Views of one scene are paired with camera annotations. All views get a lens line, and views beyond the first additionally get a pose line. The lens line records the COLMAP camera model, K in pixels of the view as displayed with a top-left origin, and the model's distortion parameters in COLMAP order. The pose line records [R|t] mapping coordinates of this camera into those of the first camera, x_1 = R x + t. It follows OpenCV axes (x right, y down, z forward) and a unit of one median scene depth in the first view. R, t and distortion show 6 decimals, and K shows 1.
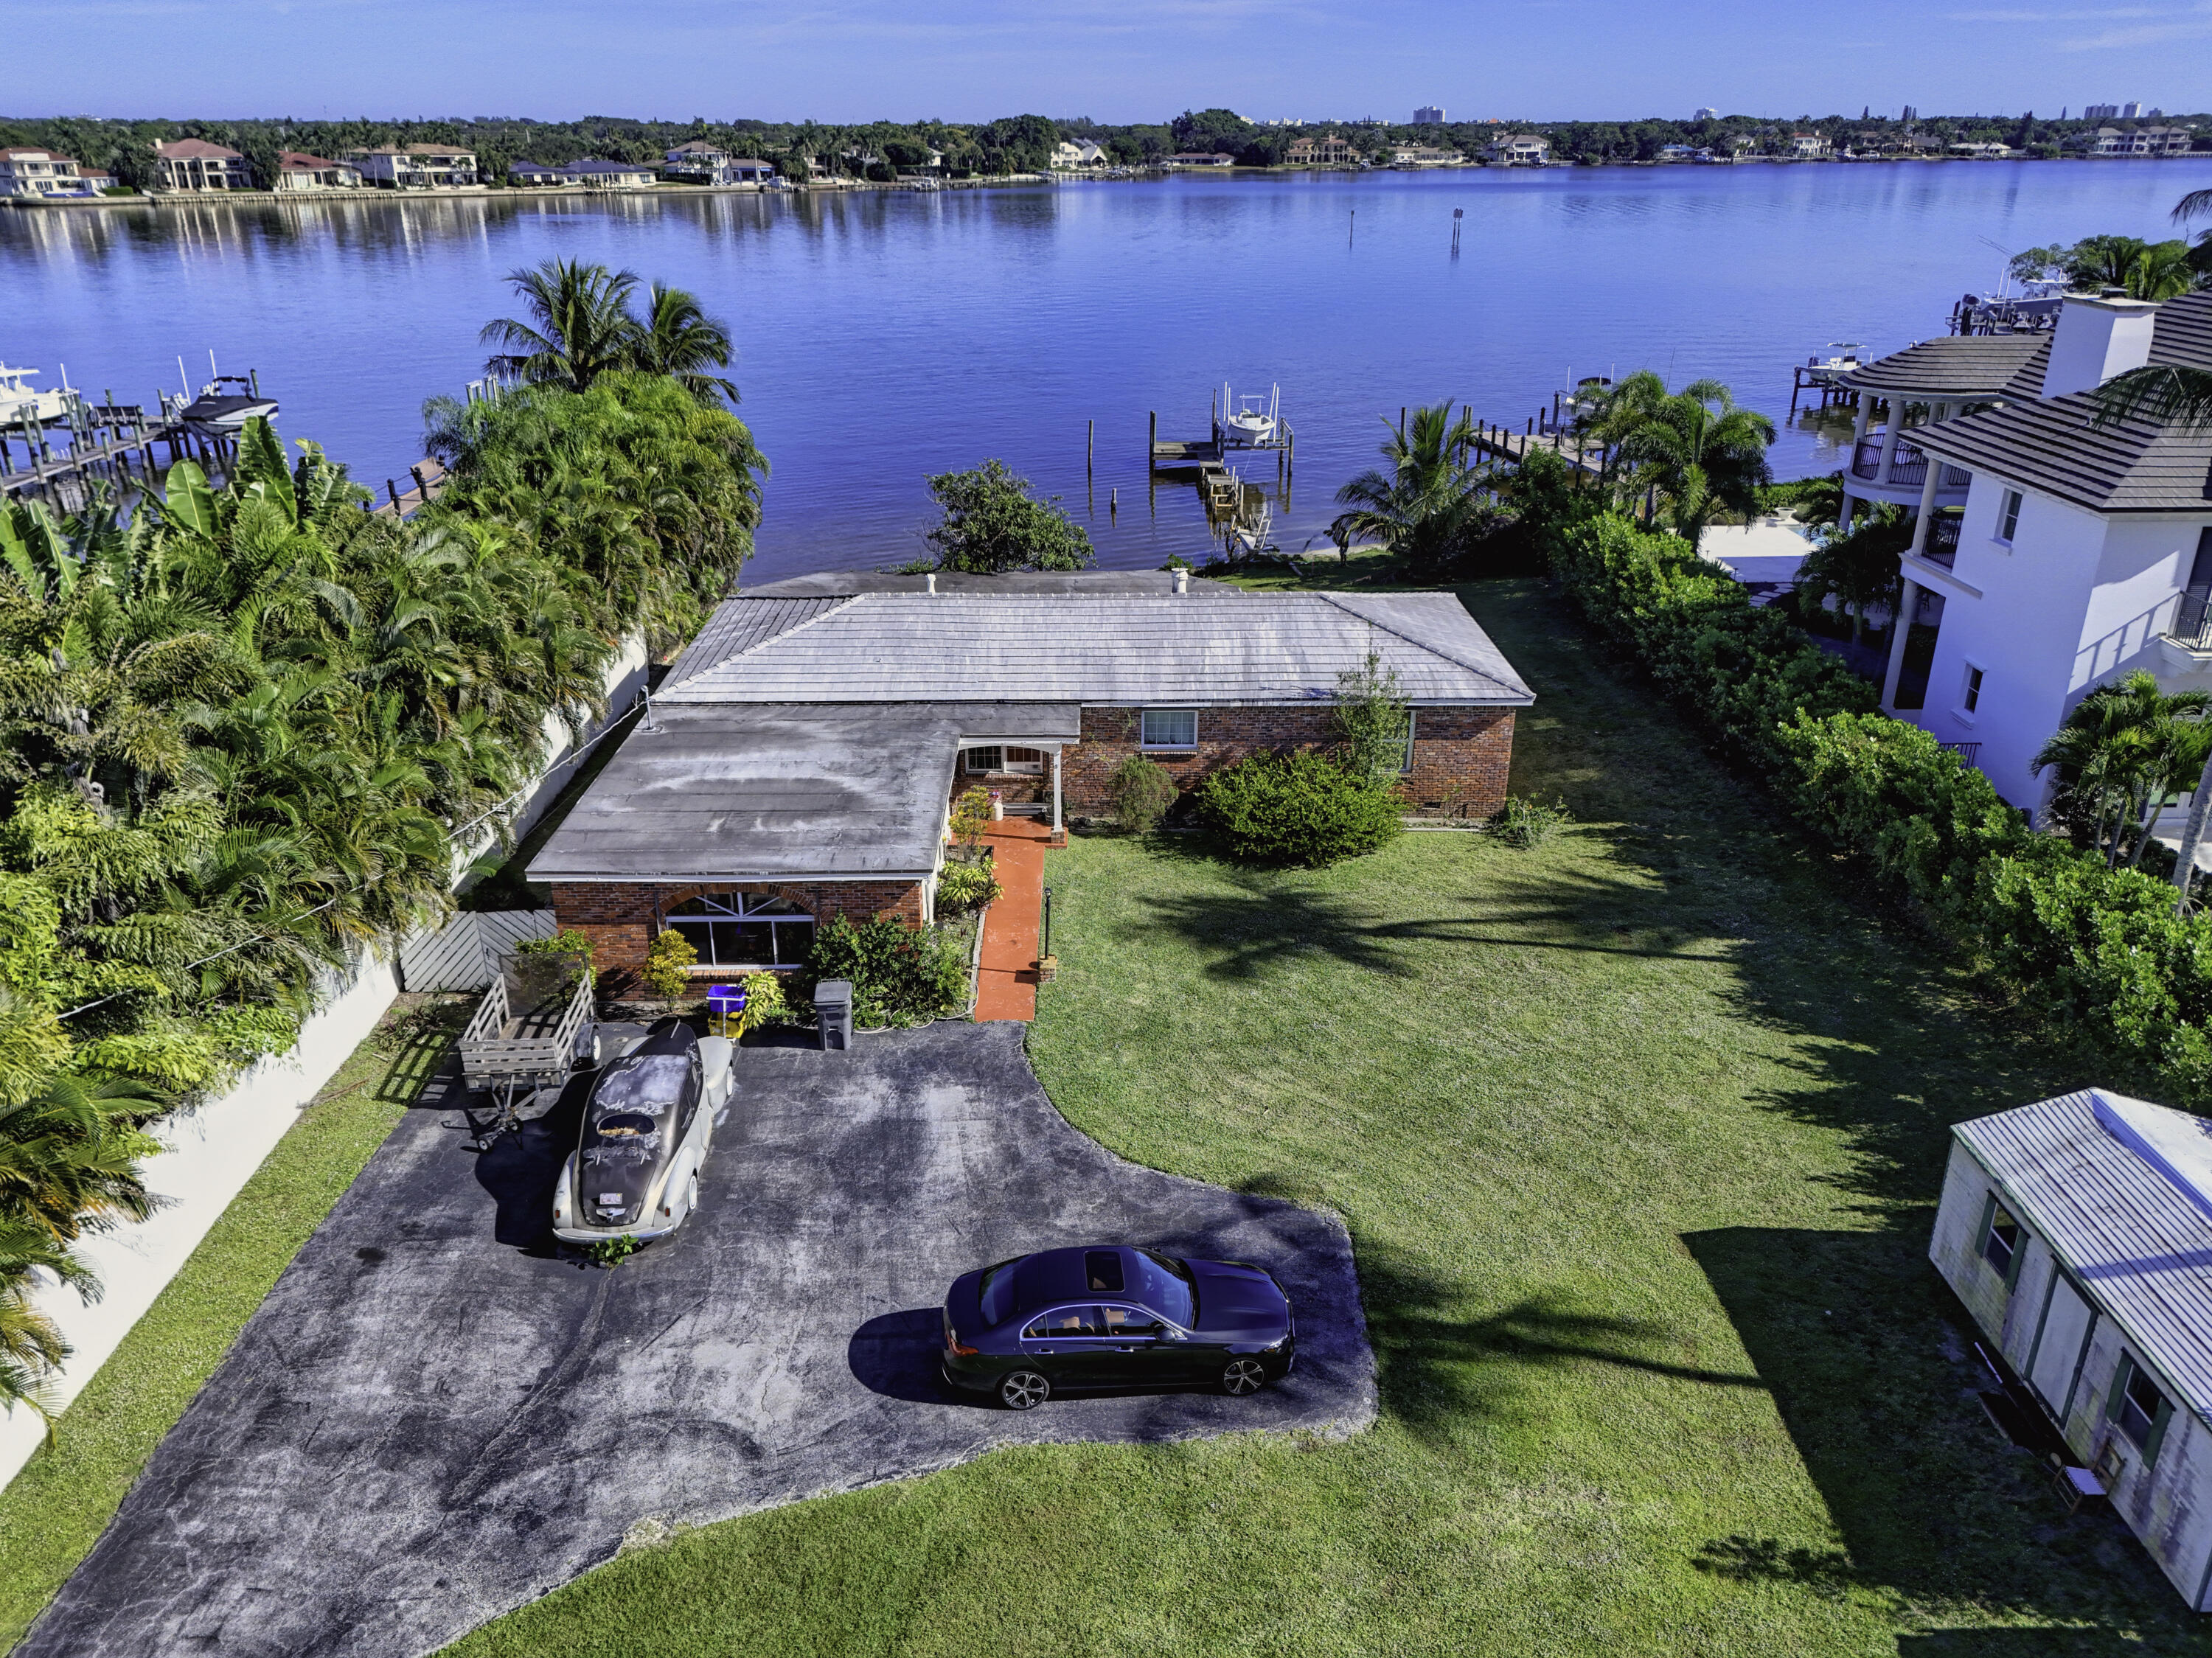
lens RADIAL K [[1629.9, 0, 1104.0], [0, 1629.9, 824.8], [0, 0, 1]] dist [0.064256, -0.048427]
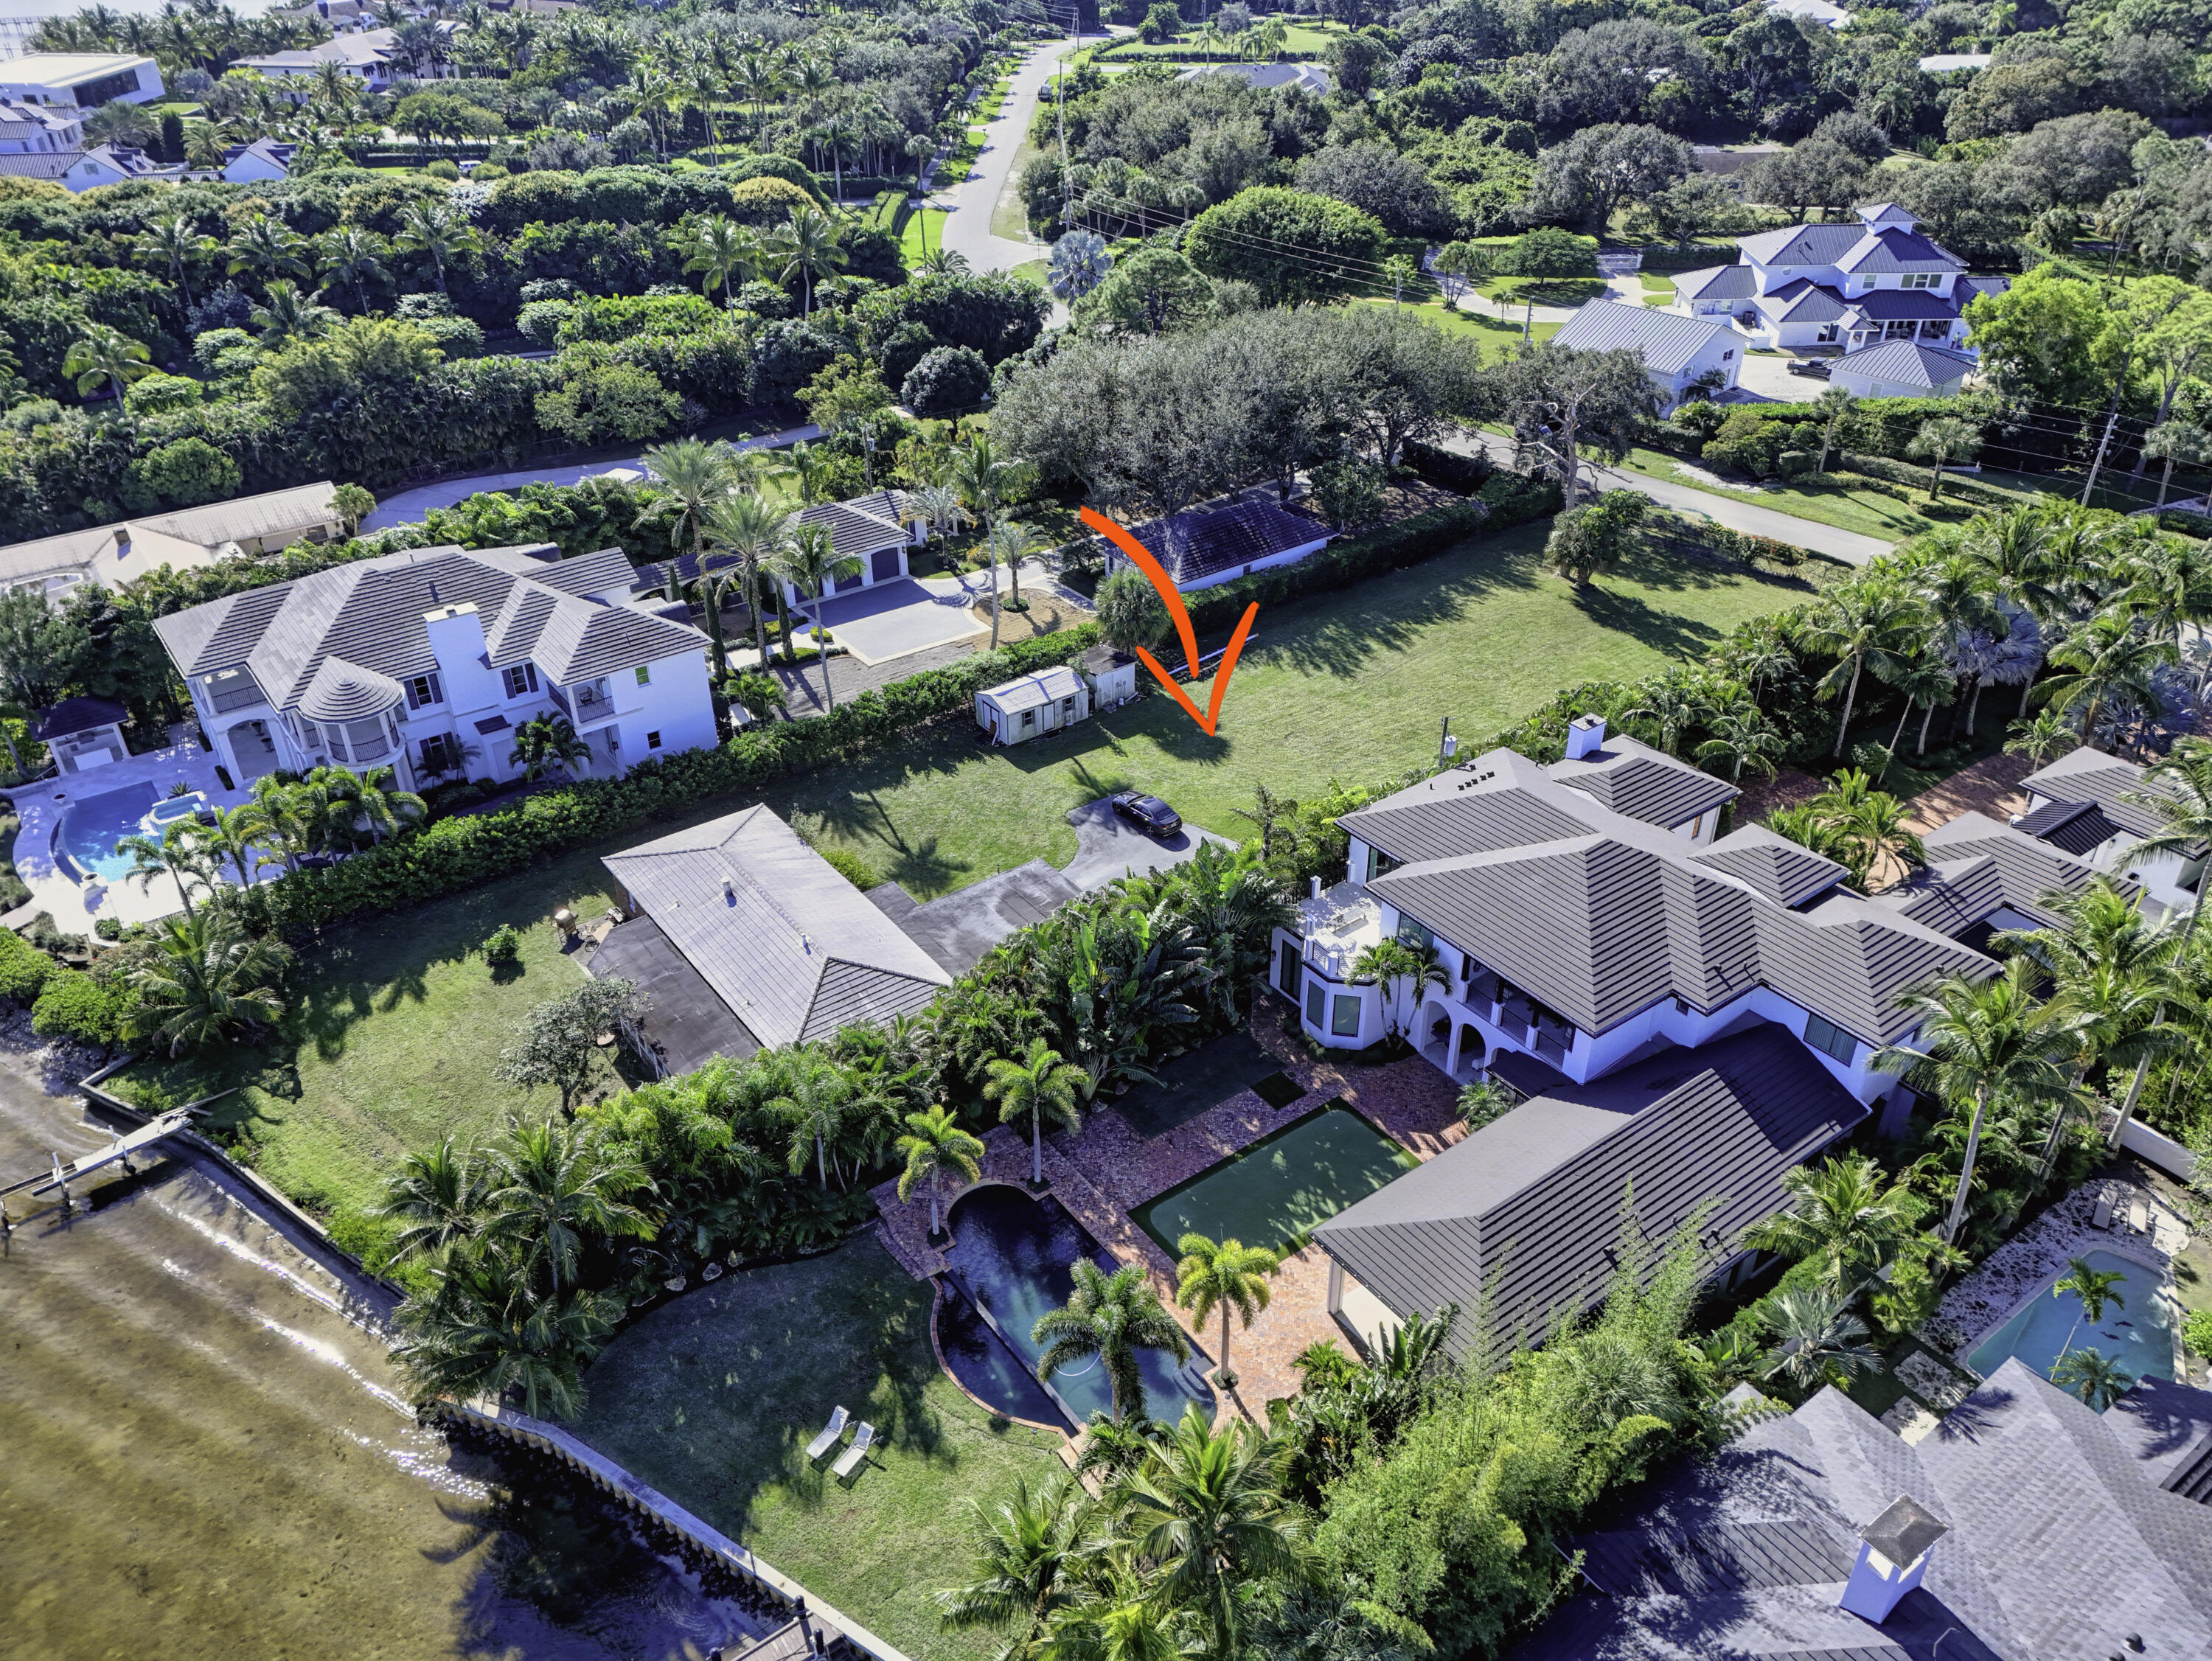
lens RADIAL K [[1629.9, 0, 1104.0], [0, 1629.9, 826.3], [0, 0, 1]] dist [0.064256, -0.048427]
pose [[-0.583731, -0.428572, 0.689626, -0.132138], [0.327981, 0.652510, 0.683124, -0.119874], [-0.742756, 0.624945, -0.240327, 0.098529]]
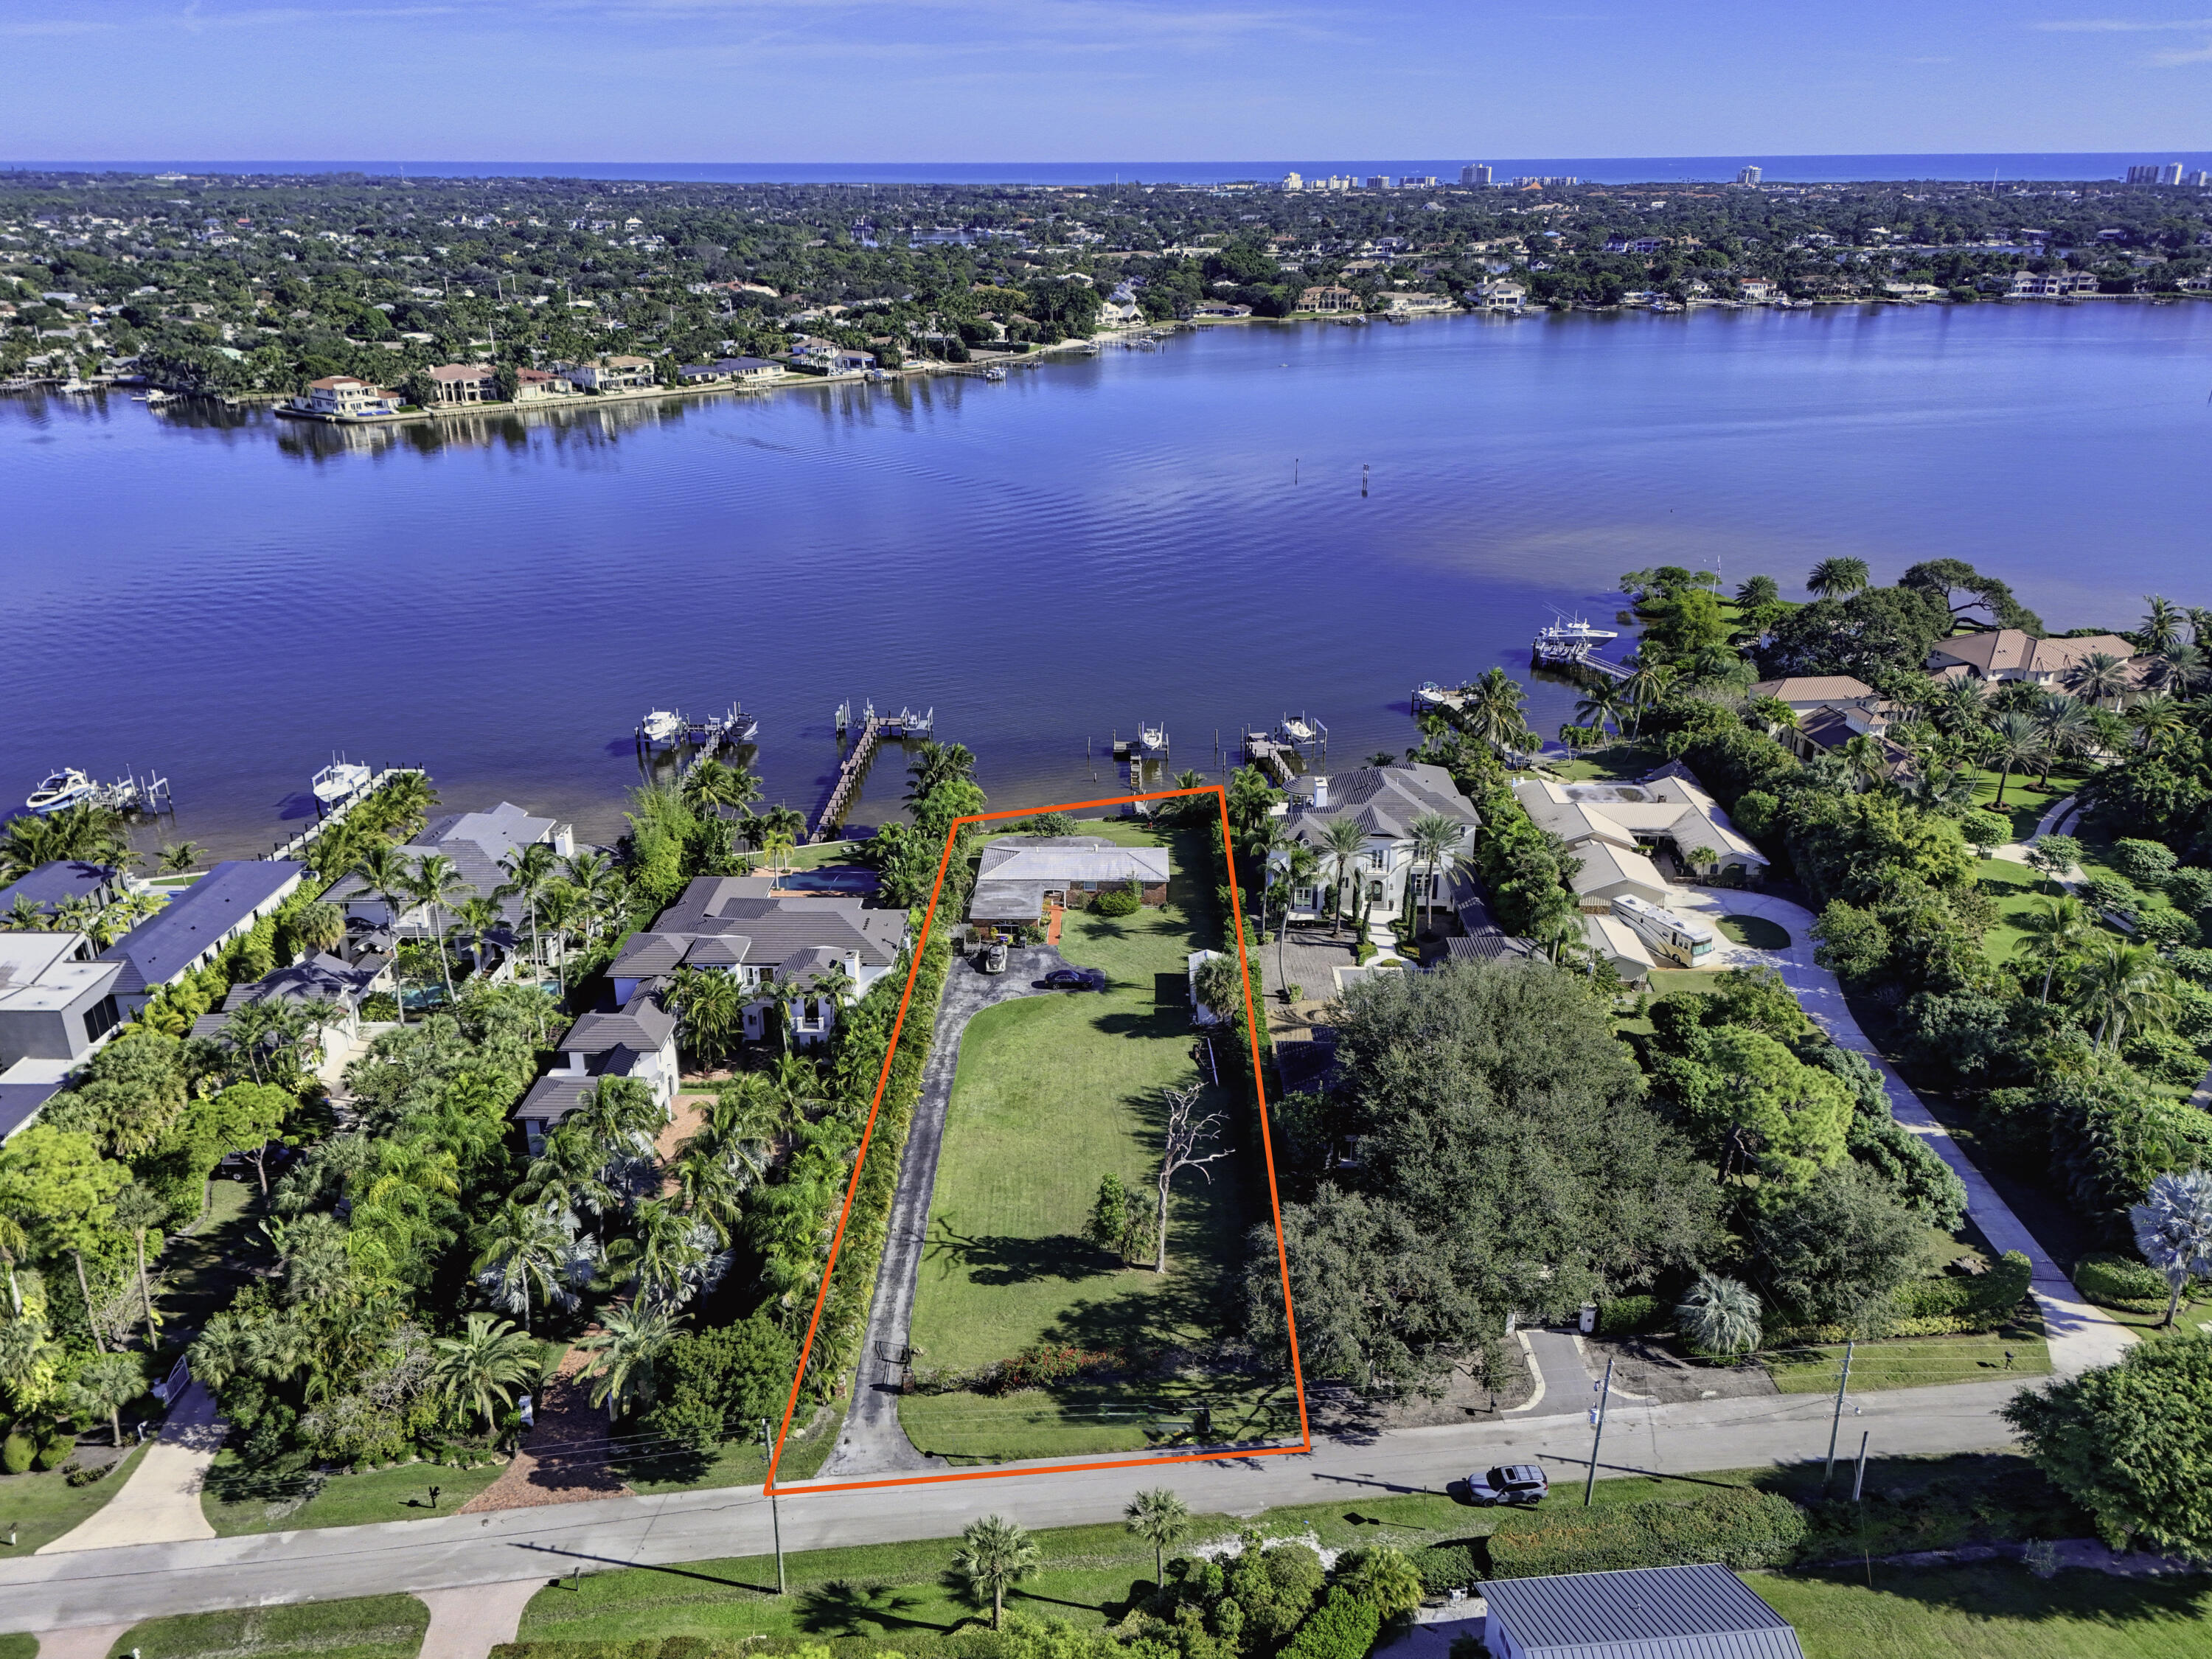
lens RADIAL K [[1675.7, 0, 1105.9], [0, 1675.7, 821.8], [0, 0, 1]] dist [0.077867, -0.085295]
pose [[0.999573, 0.008584, -0.027936, 0.017319], [-0.009313, 0.999617, -0.026078, -0.009520], [0.027702, 0.026327, 0.999269, -0.297928]]
